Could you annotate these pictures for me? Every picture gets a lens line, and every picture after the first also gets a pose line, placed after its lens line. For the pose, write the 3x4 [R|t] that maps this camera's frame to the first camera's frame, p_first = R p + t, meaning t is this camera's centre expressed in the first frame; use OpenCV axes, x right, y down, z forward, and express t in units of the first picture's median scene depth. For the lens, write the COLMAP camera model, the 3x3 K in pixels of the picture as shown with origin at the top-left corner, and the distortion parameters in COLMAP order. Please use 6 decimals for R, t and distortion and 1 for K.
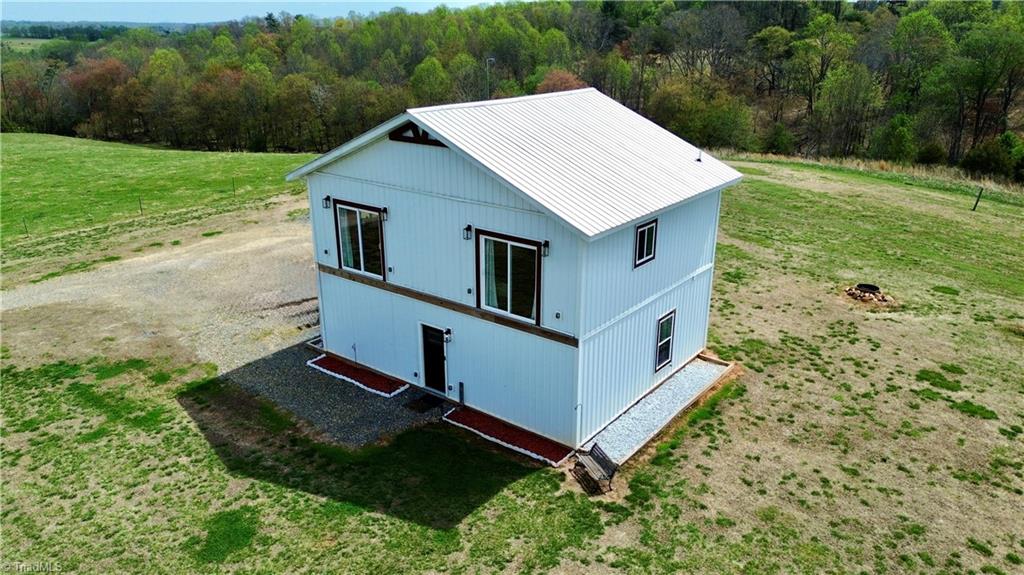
lens RADIAL K [[728.2, 0, 512.0], [0, 728.2, 287.5], [0, 0, 1]] dist [0.062427, -0.000930]
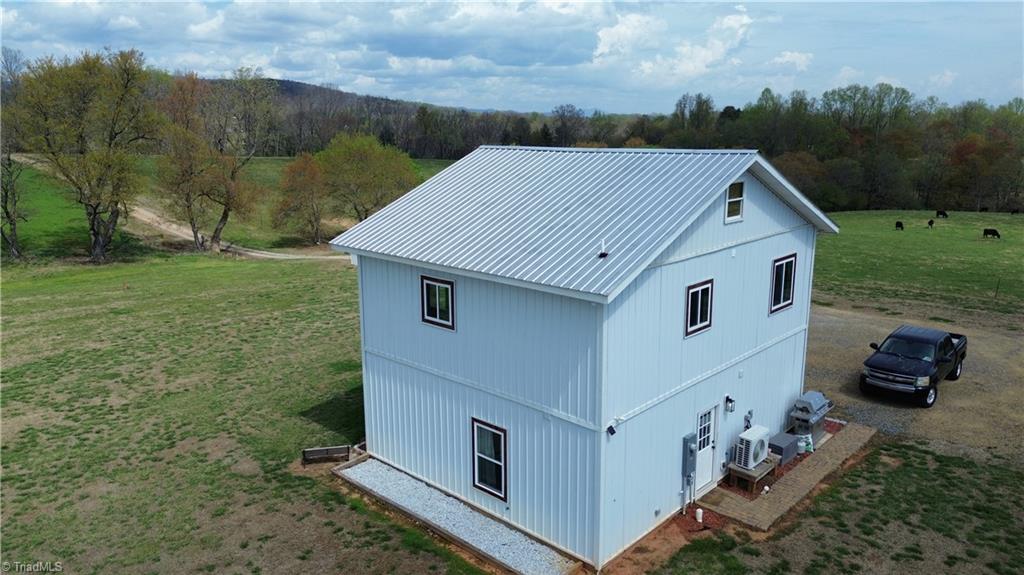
lens RADIAL K [[728.2, 0, 512.0], [0, 728.2, 287.5], [0, 0, 1]] dist [0.062427, -0.000930]
pose [[-0.090941, 0.218099, -0.971680, 1.072635], [-0.335663, 0.911914, 0.236099, -0.329381], [0.937582, 0.347628, -0.009723, 1.137052]]
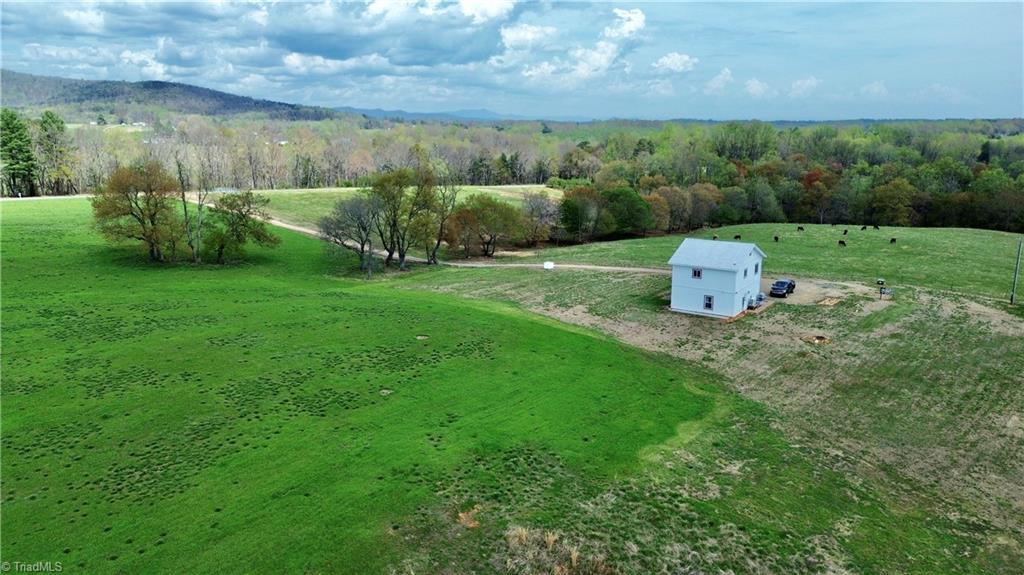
lens RADIAL K [[728.2, 0, 512.0], [0, 728.2, 287.5], [0, 0, 1]] dist [0.062427, -0.000930]
pose [[0.055249, 0.221624, -0.973566, 4.985251], [-0.347239, 0.918457, 0.189374, -0.472003], [0.936148, 0.327597, 0.127700, -0.751329]]
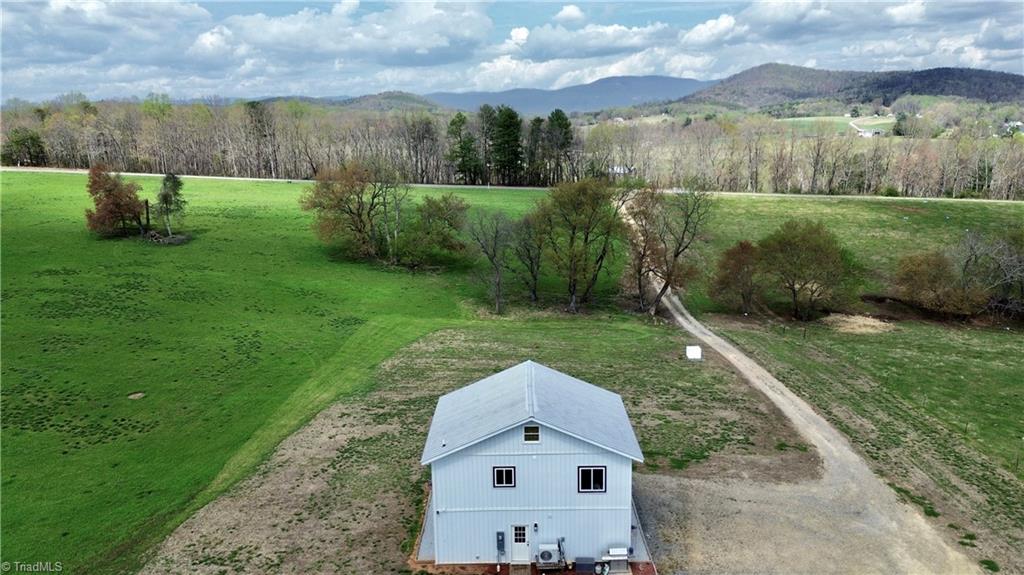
lens RADIAL K [[777.1, 0, 512.0], [0, 777.1, 287.5], [0, 0, 1]] dist [-0.032166, -0.000429]
pose [[-0.802094, 0.144352, -0.579489, 1.308422], [-0.188190, 0.859814, 0.474663, -1.598556], [0.566771, 0.489778, -0.662487, 2.486649]]
